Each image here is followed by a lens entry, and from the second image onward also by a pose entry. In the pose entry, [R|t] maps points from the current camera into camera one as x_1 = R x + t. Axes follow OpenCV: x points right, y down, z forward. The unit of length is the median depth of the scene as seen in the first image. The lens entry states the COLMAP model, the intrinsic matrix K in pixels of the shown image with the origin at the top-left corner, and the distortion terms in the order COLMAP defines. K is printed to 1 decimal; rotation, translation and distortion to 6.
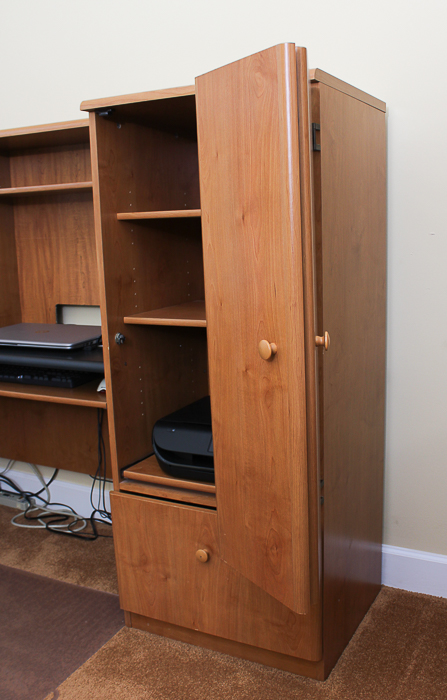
lens RADIAL K [[692.3, 0, 270.5], [0, 692.3, 347.9], [0, 0, 1]] dist [-0.137221, 0.007456]
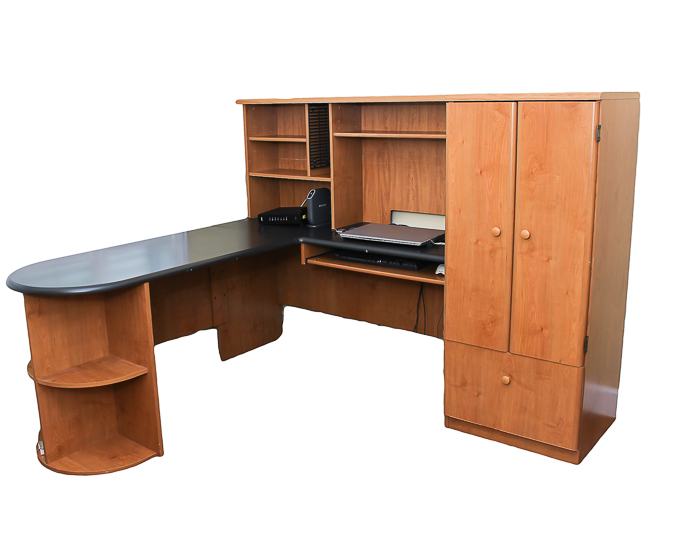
lens RADIAL K [[703.2, 0, 347.8], [0, 703.2, 256.5], [0, 0, 1]] dist [-0.120023, 0.012631]
pose [[0.978700, 0.050678, -0.198944, -0.143580], [-0.041757, 0.997936, 0.048786, -0.047648], [0.201006, -0.039440, 0.978796, -0.628446]]
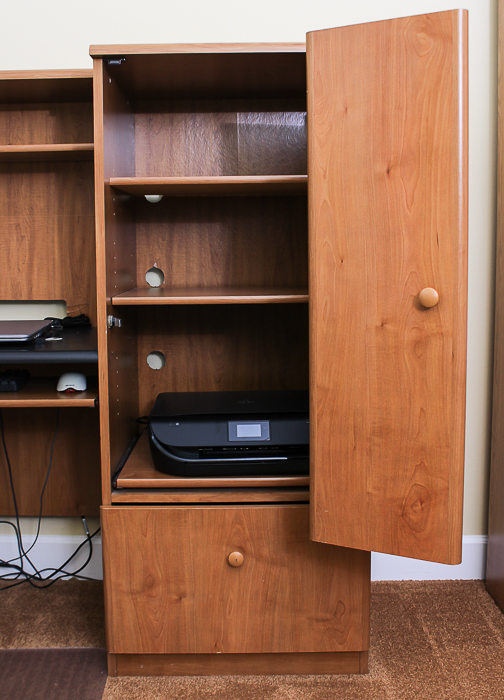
lens RADIAL K [[767.4, 0, 253.6], [0, 767.4, 307.3], [0, 0, 1]] dist [-0.113483, 0.048295]
pose [[0.898165, -0.018204, 0.439280, -0.477586], [0.065396, 0.993560, -0.092536, 0.067898], [-0.434767, 0.111840, 0.893571, 0.068093]]
